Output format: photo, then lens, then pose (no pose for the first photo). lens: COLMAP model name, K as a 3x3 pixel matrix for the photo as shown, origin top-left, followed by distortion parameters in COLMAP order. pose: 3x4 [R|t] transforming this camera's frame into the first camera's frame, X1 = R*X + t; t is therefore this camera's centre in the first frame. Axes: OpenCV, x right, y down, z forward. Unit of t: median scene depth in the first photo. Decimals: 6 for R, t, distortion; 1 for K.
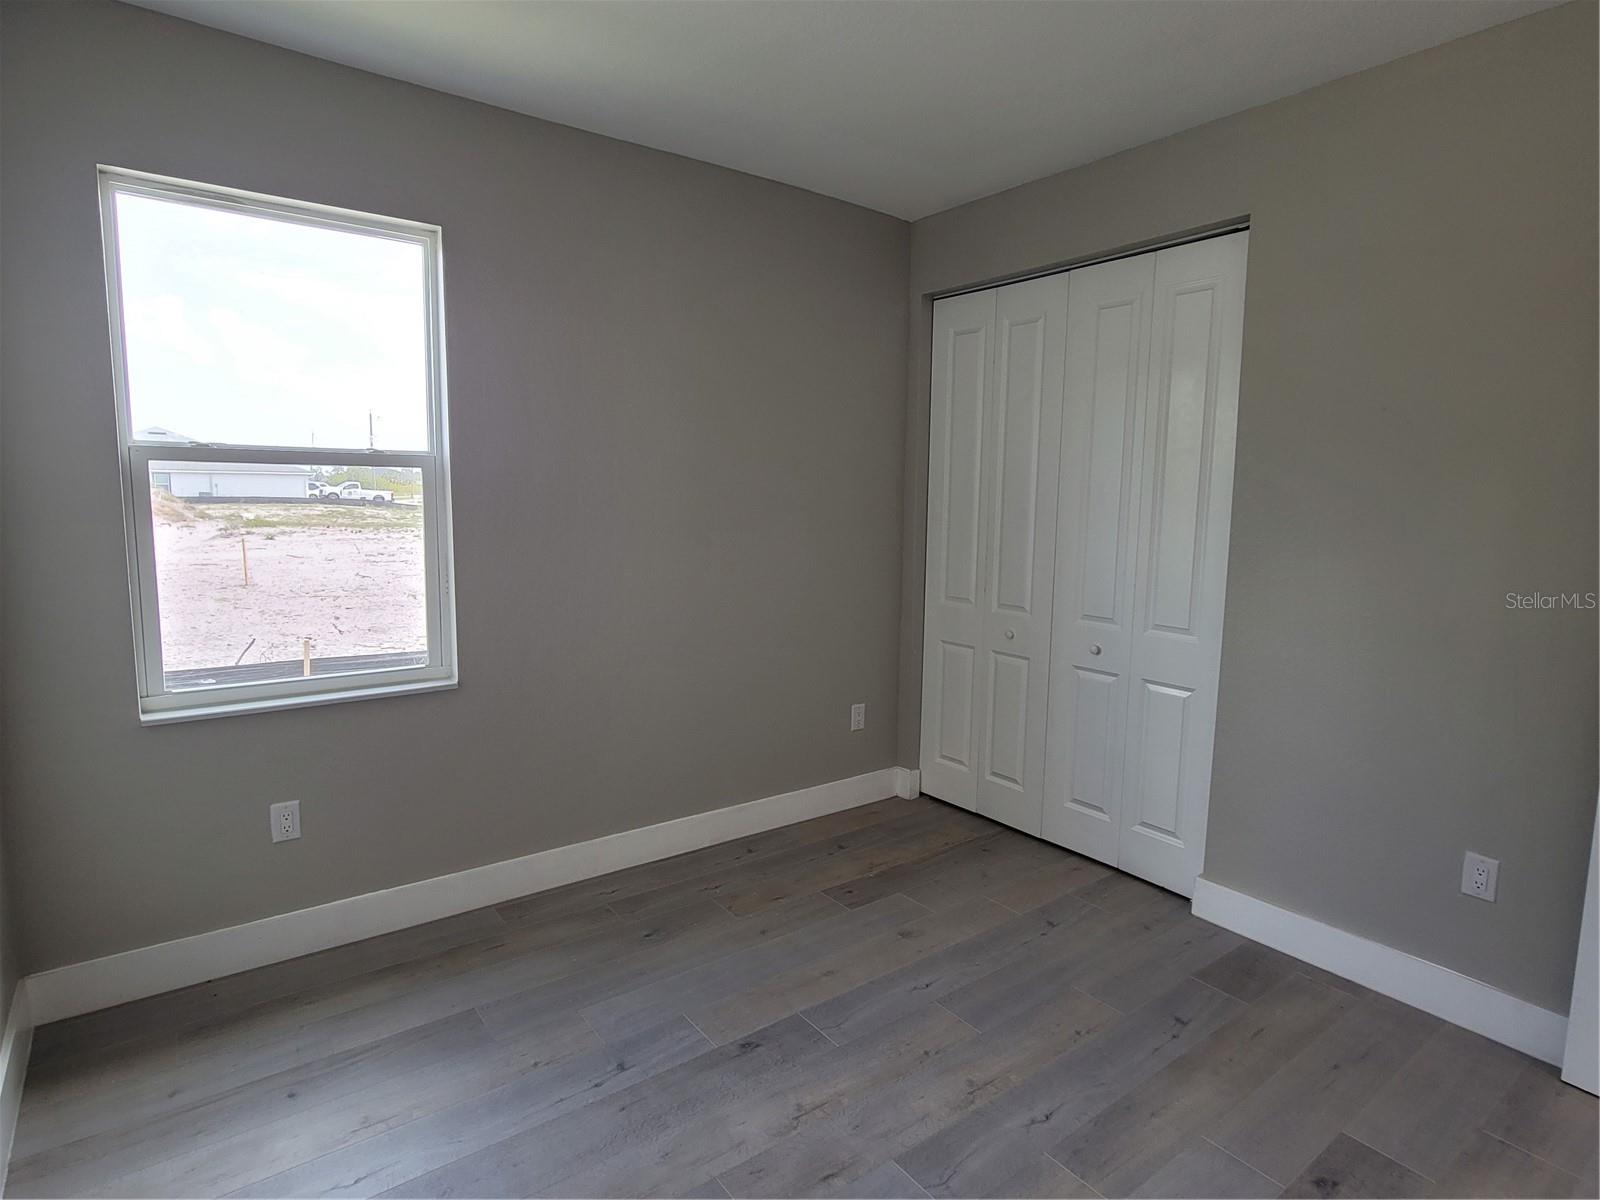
lens RADIAL K [[856.5, 0, 804.0], [0, 856.5, 594.2], [0, 0, 1]] dist [0.000159, -0.001134]
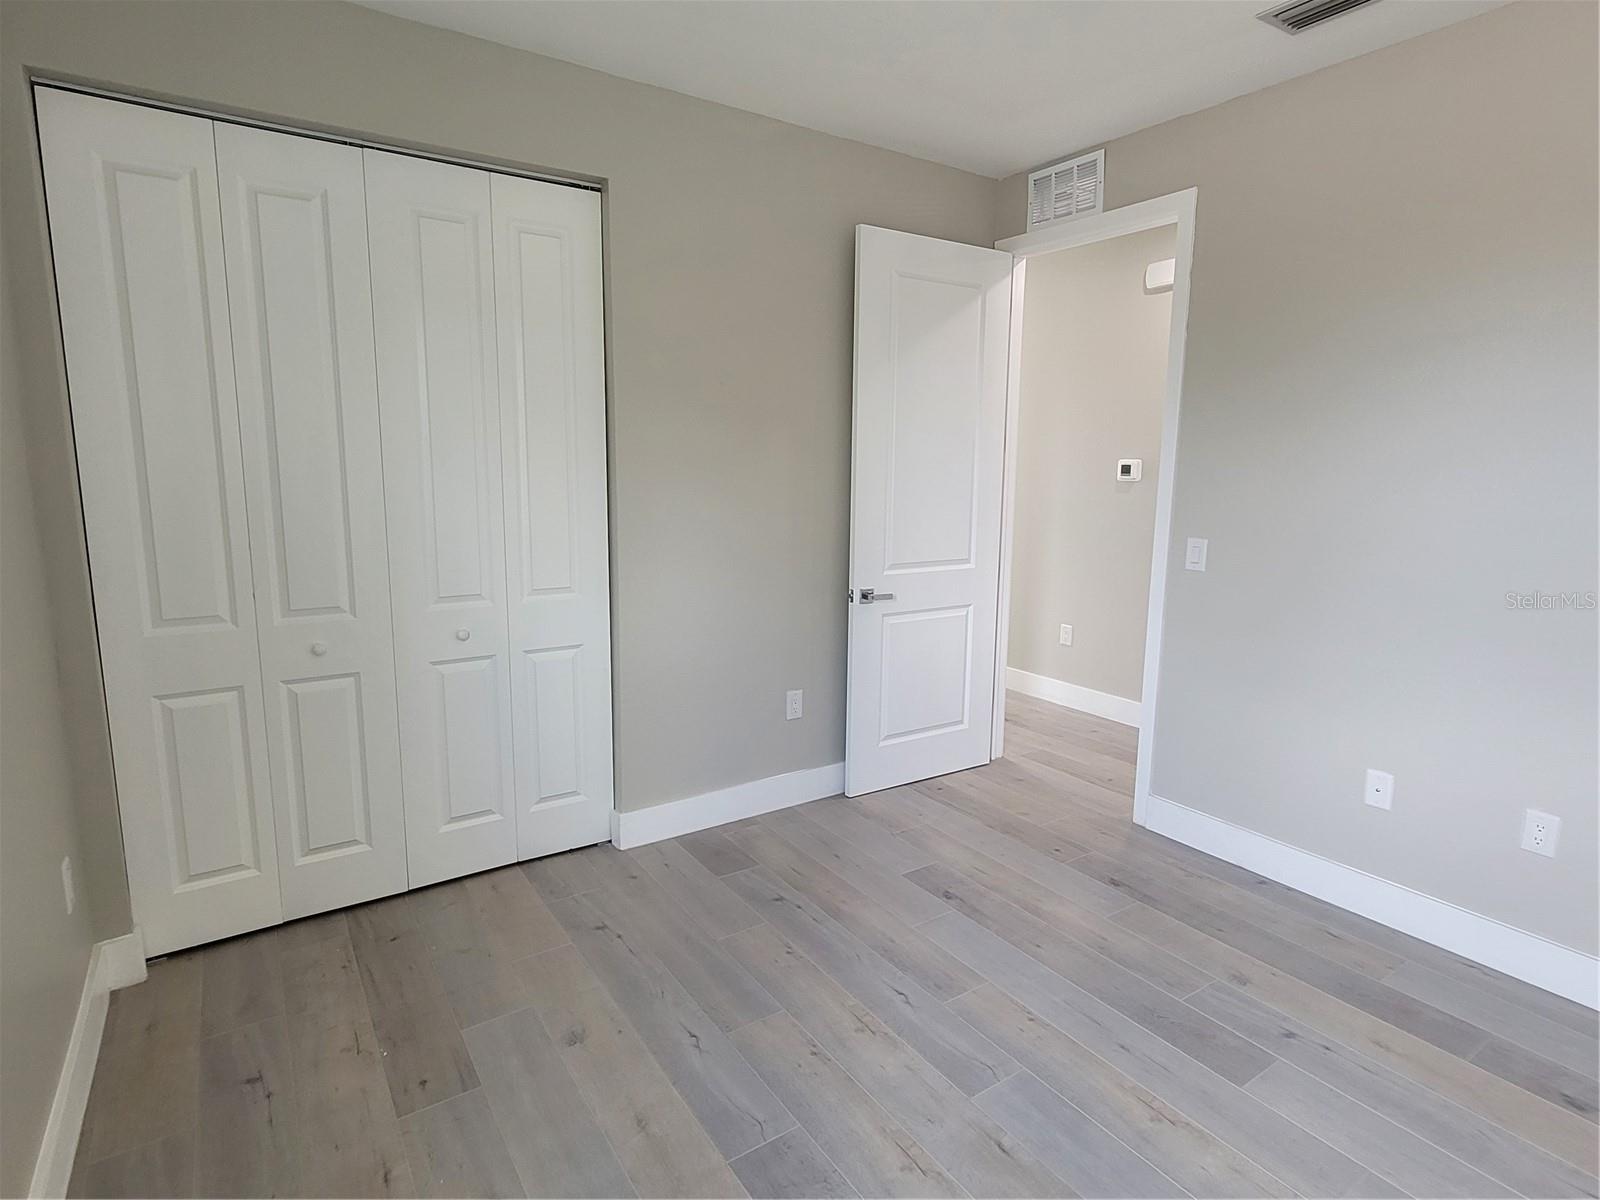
lens RADIAL K [[856.5, 0, 804.0], [0, 856.5, 594.2], [0, 0, 1]] dist [0.000159, -0.001134]
pose [[0.045599, -0.167441, 0.984827, -0.519547], [0.109980, 0.980701, 0.161647, -0.081807], [-0.992887, 0.100940, 0.063134, 0.672608]]
